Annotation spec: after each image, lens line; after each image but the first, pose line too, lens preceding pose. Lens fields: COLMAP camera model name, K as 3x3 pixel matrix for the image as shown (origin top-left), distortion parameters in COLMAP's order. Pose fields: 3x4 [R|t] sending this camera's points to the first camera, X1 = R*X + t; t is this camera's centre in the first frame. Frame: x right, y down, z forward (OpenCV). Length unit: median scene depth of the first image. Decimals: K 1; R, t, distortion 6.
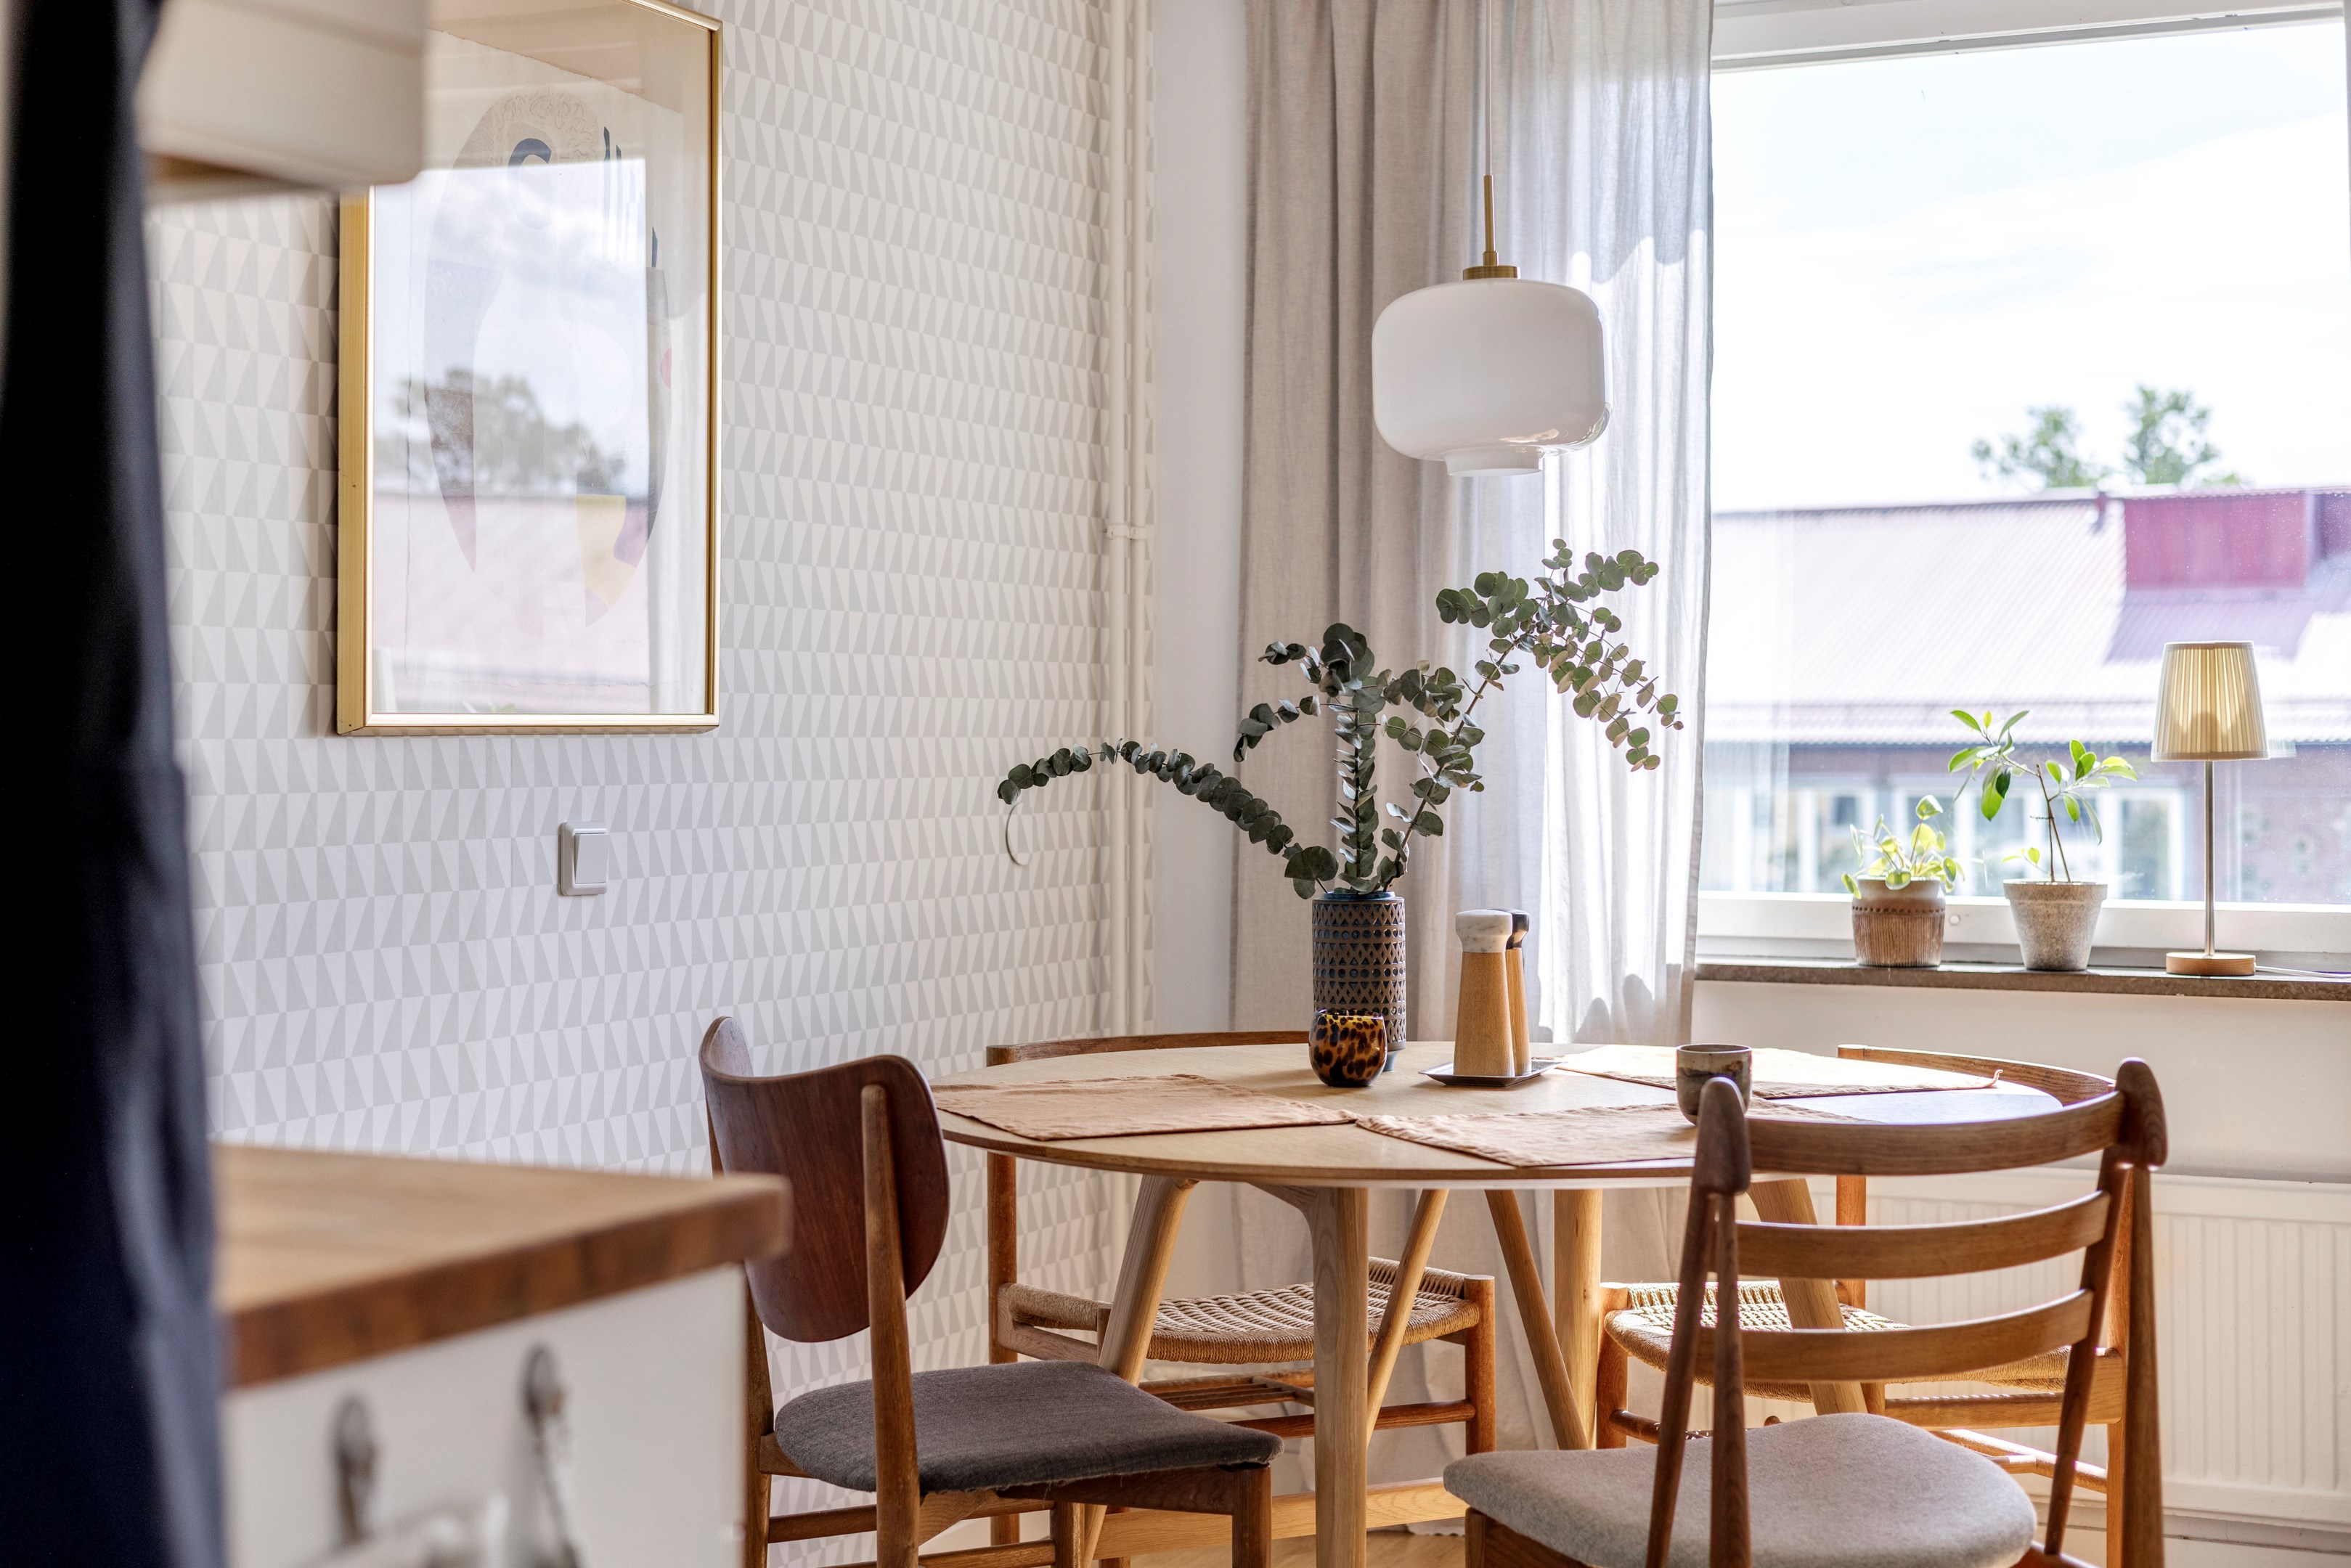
lens RADIAL K [[3390.3, 0, 1168.3], [0, 3390.3, 700.7], [0, 0, 1]] dist [0.014148, 0.000000]
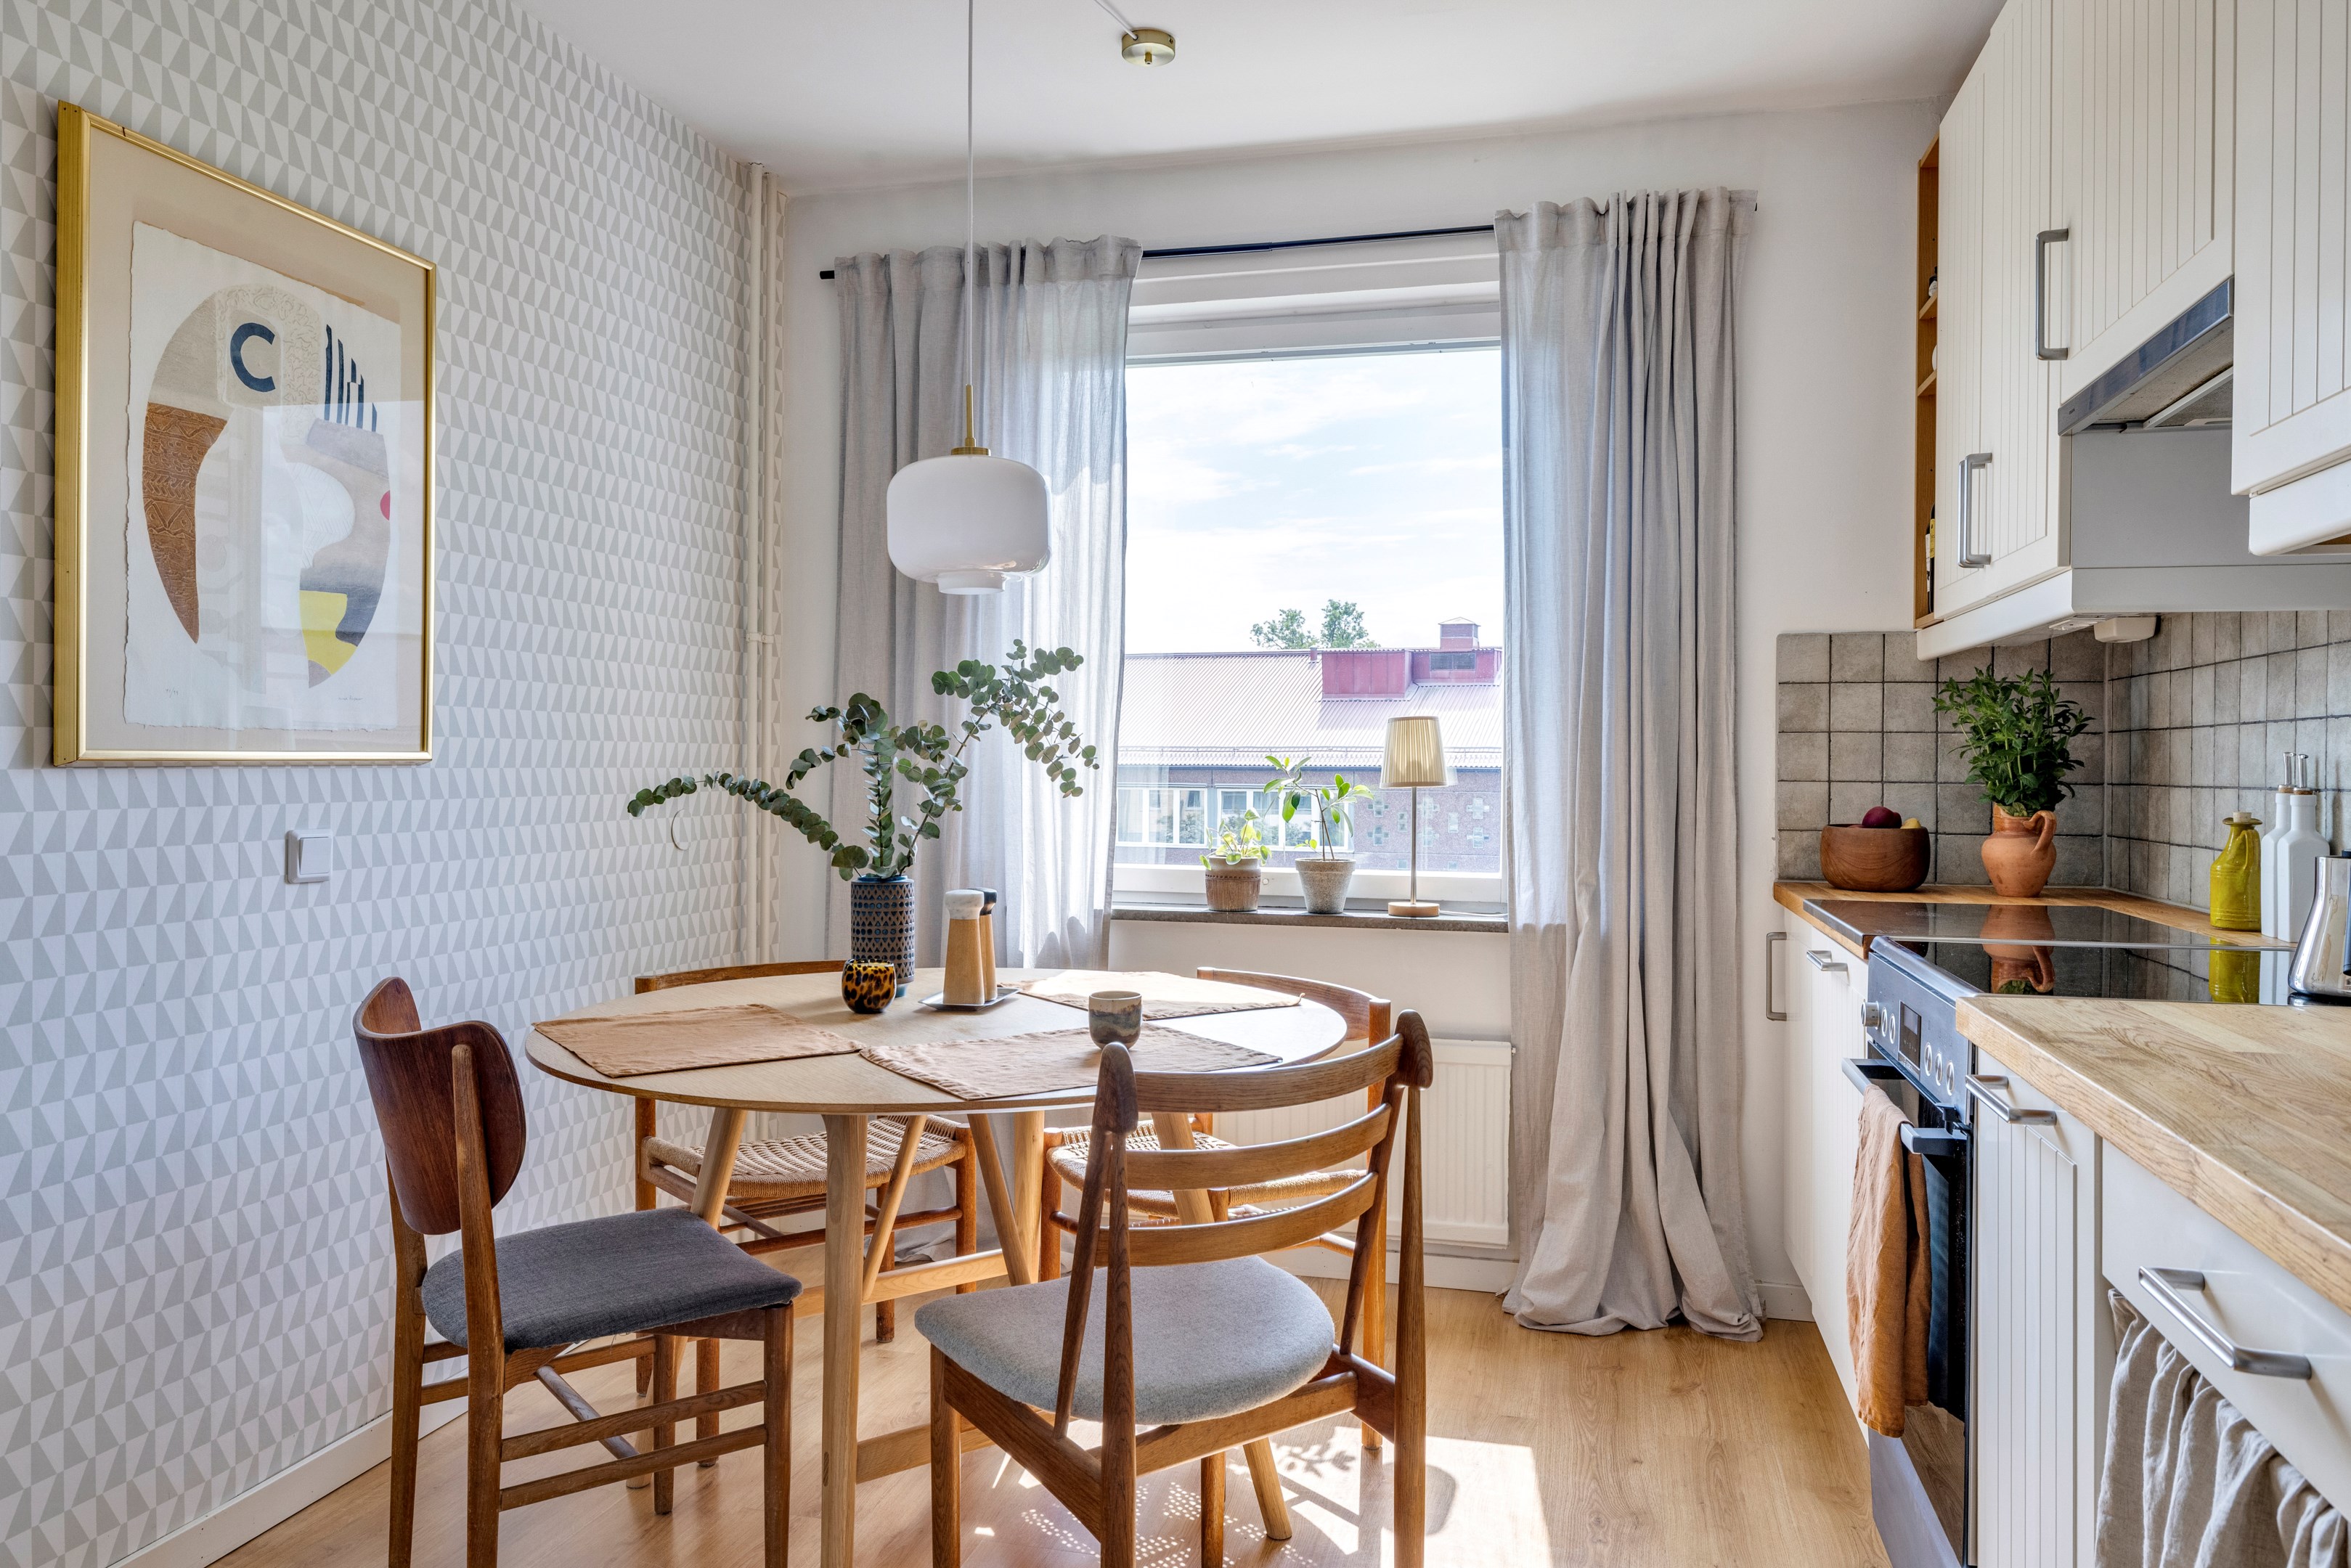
lens RADIAL K [[1630.6, 0, 1166.0], [0, 1630.6, 772.5], [0, 0, 1]] dist [0.002910, -0.001419]
pose [[0.983881, 0.007544, 0.178662, 0.051220], [-0.010620, 0.999811, 0.016265, -0.001882], [-0.178506, -0.017900, 0.983776, 0.282622]]
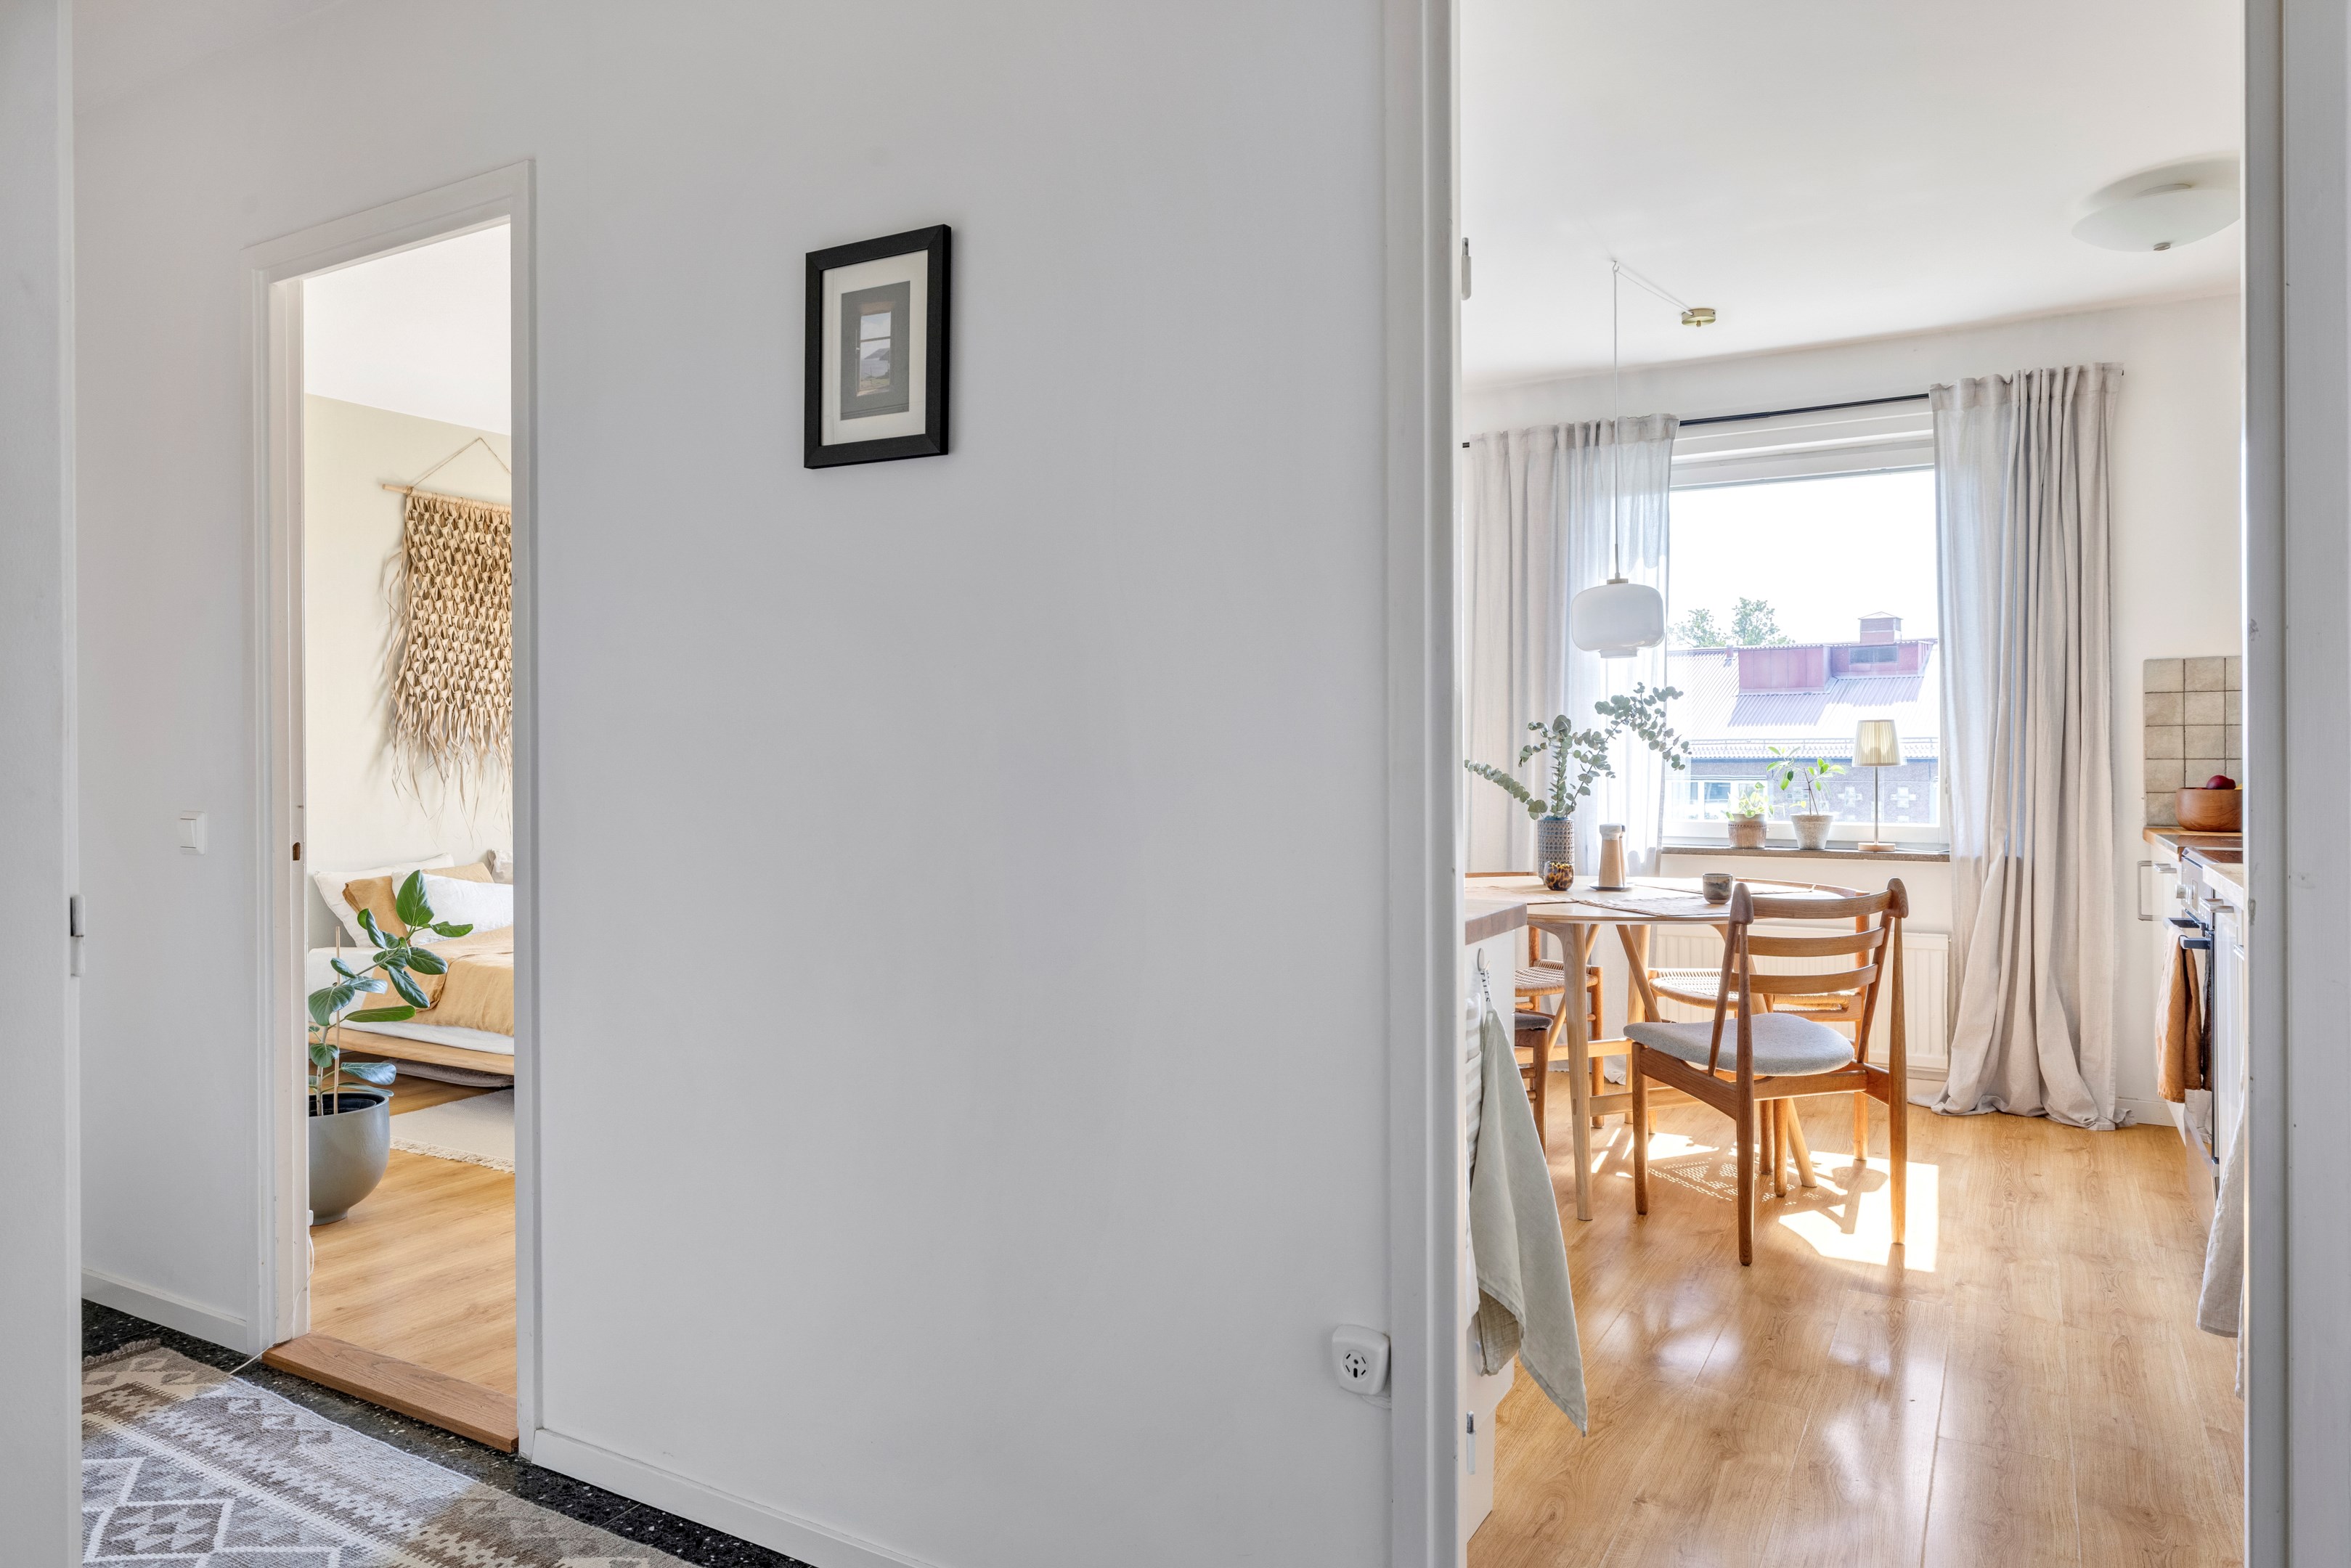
lens RADIAL K [[1501.3, 0, 1171.1], [0, 1501.3, 761.3], [0, 0, 1]] dist [-0.002331, -0.002025]
pose [[0.996509, -0.001907, -0.083464, -0.145190], [0.002943, 0.999920, 0.012288, -0.001659], [0.083434, -0.012490, 0.996435, -0.177936]]
